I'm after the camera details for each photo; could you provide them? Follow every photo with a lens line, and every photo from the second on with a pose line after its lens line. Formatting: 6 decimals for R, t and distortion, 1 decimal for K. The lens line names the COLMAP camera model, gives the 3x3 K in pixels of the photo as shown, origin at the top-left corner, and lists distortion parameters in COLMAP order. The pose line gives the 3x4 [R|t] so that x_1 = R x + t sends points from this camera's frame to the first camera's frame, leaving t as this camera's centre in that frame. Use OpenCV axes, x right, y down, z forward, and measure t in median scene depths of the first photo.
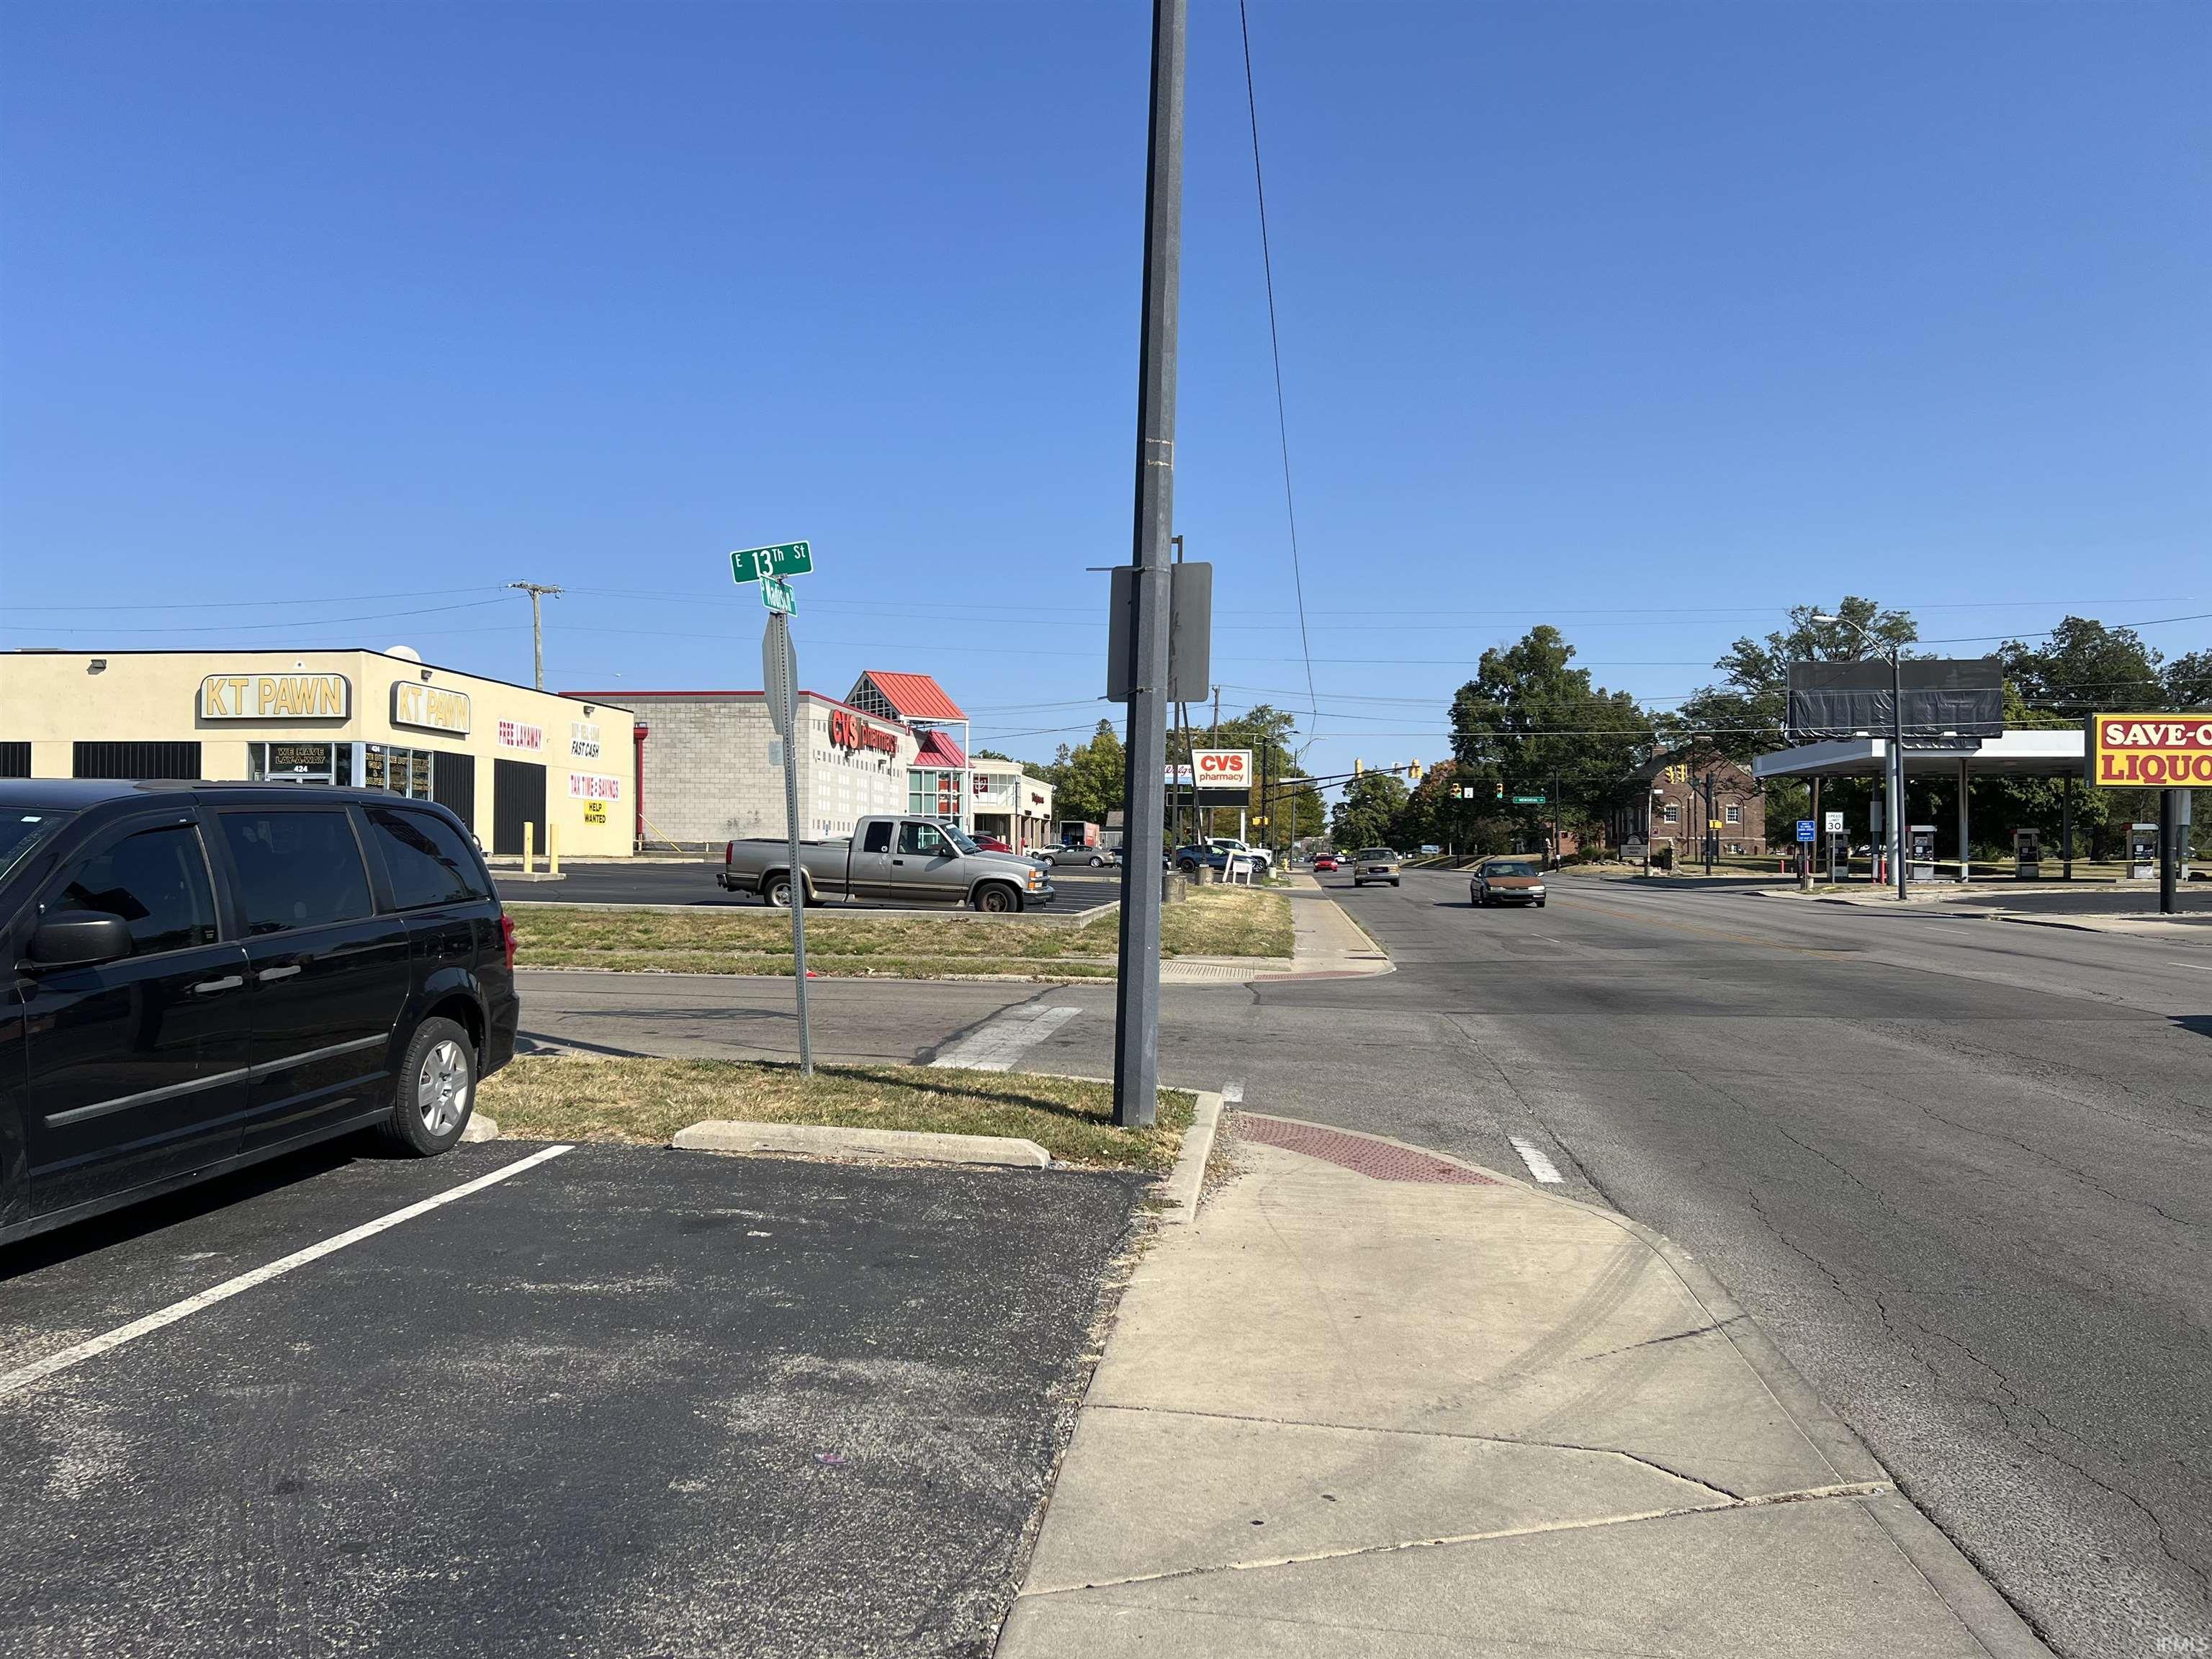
lens RADIAL K [[1661.7, 0, 1106.0], [0, 1661.7, 829.5], [0, 0, 1]] dist [0.064619, -0.087997]
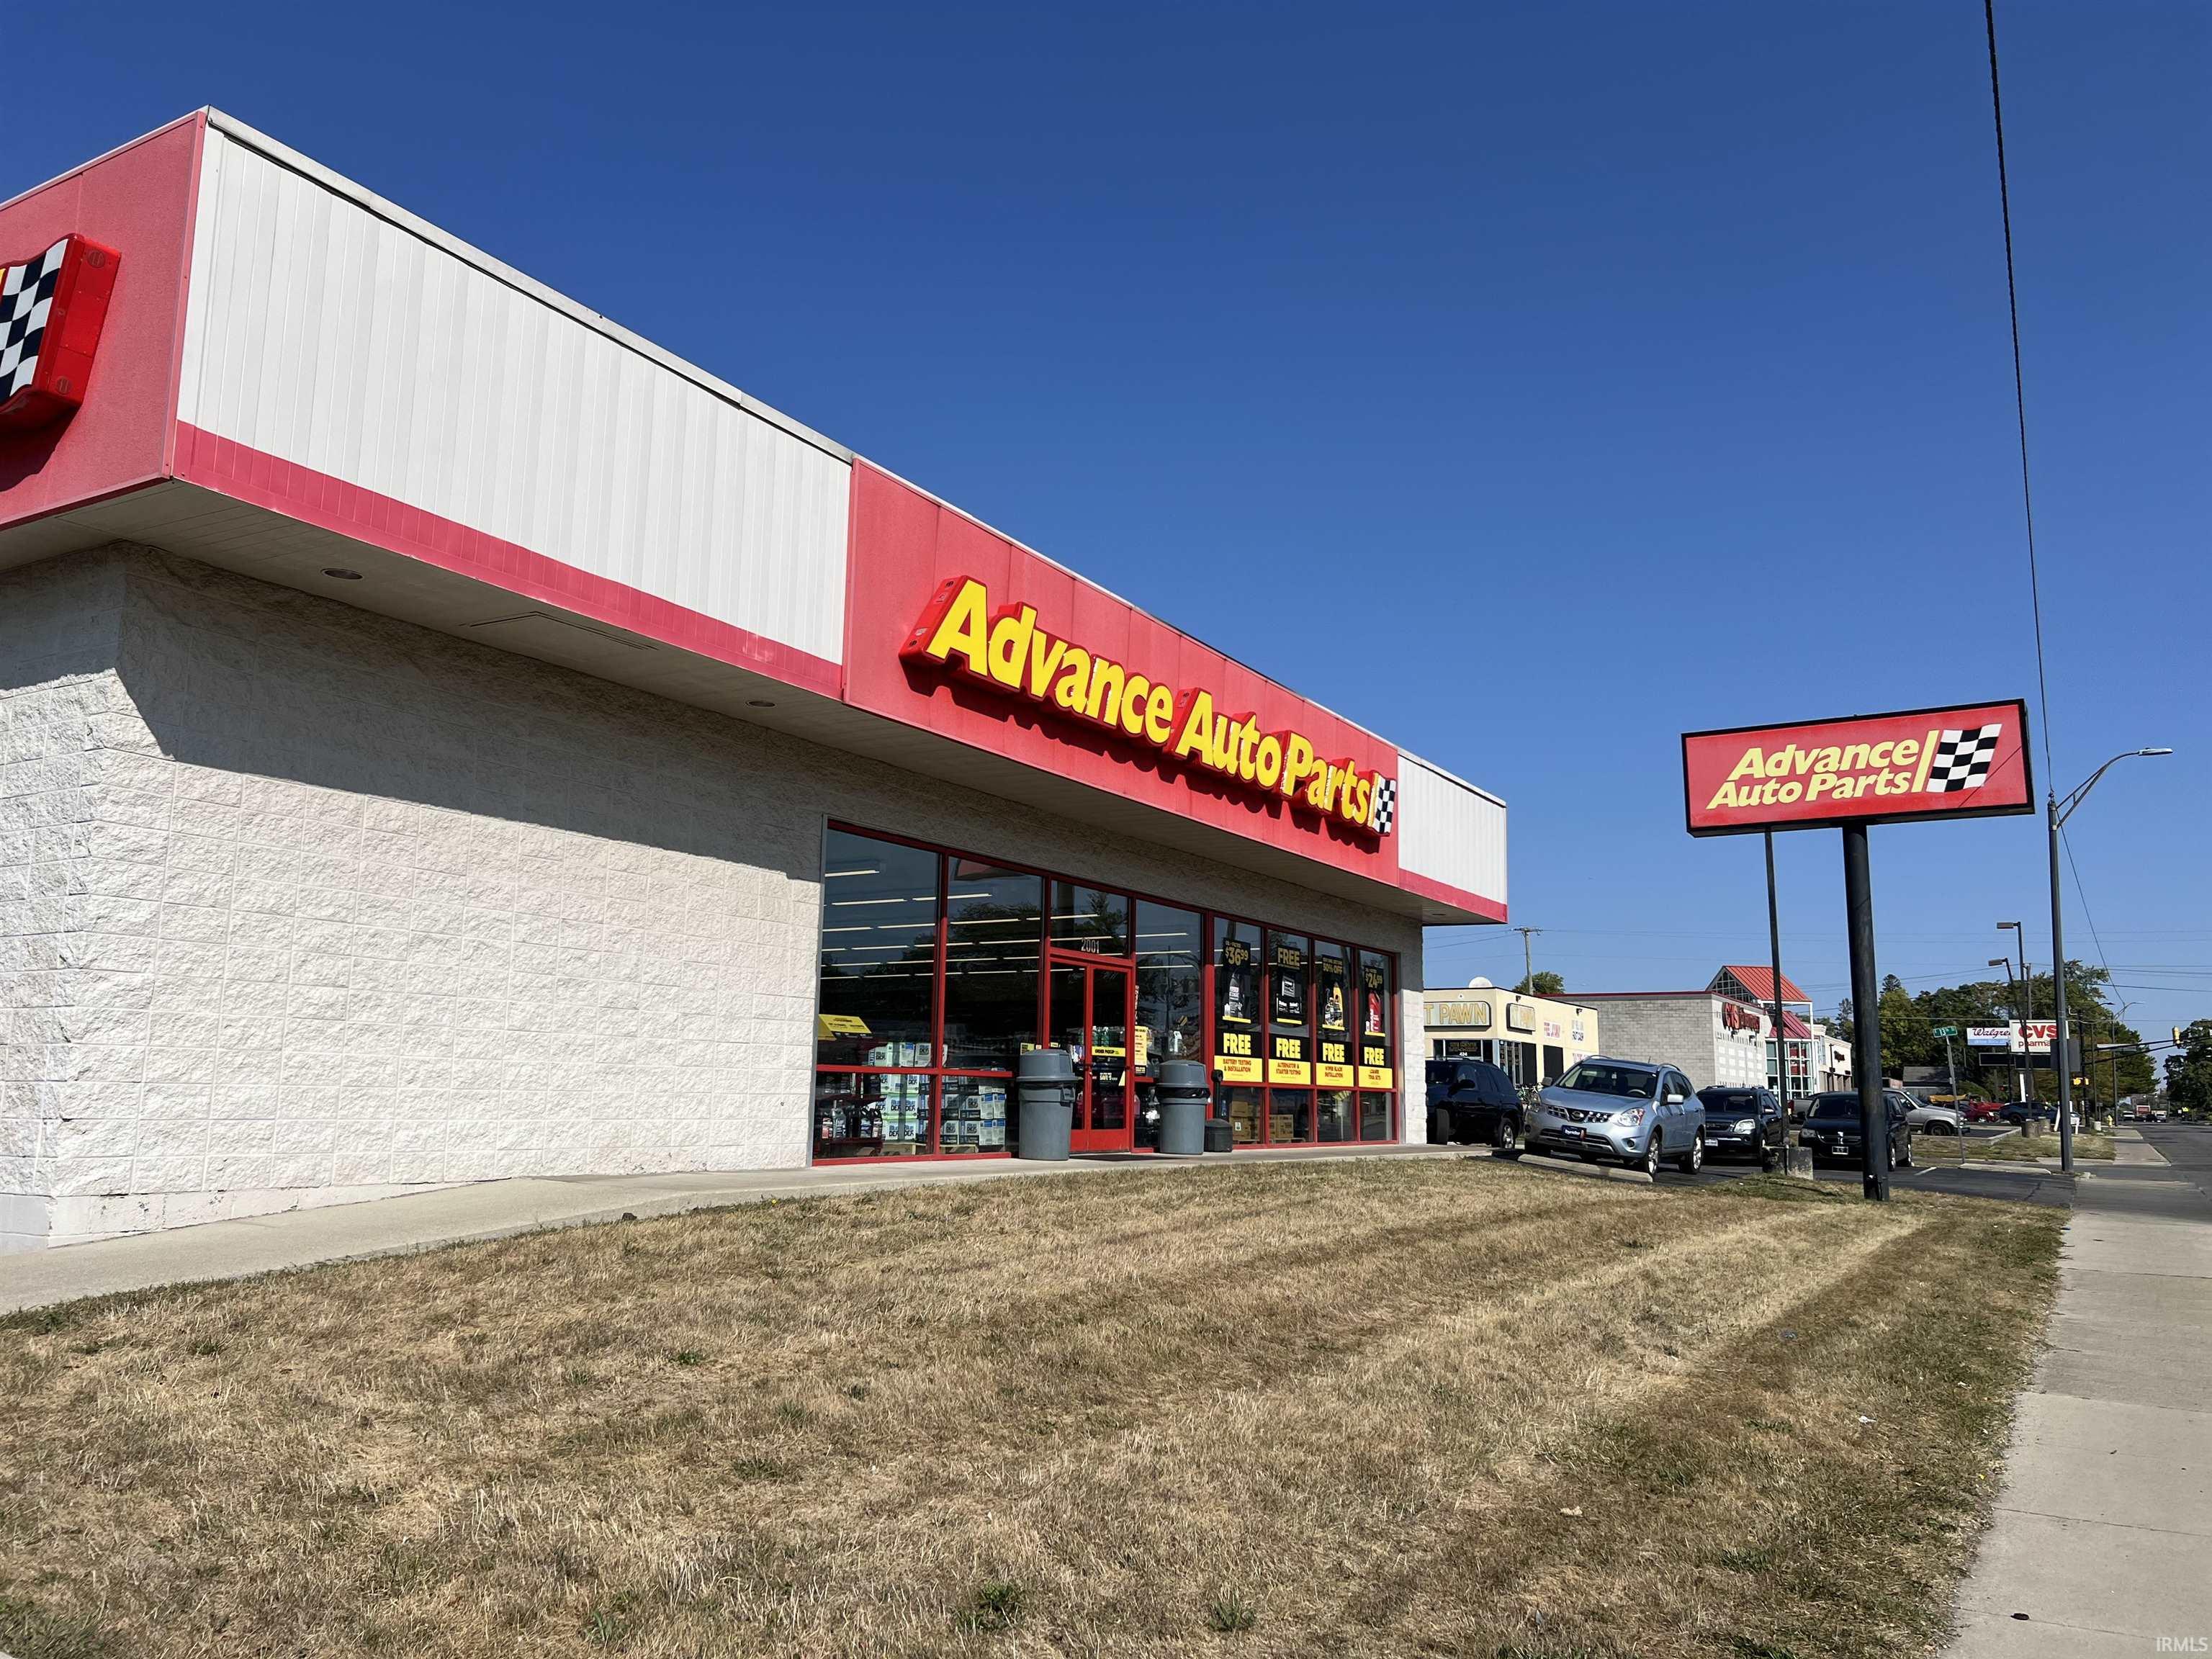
lens RADIAL K [[1661.7, 0, 1106.0], [0, 1661.7, 829.5], [0, 0, 1]] dist [0.064619, -0.087997]
pose [[0.910860, -0.058537, -0.408542, -0.047417], [-0.002600, 0.989057, -0.147511, -0.005463], [0.412707, 0.135424, 0.900741, -0.454641]]
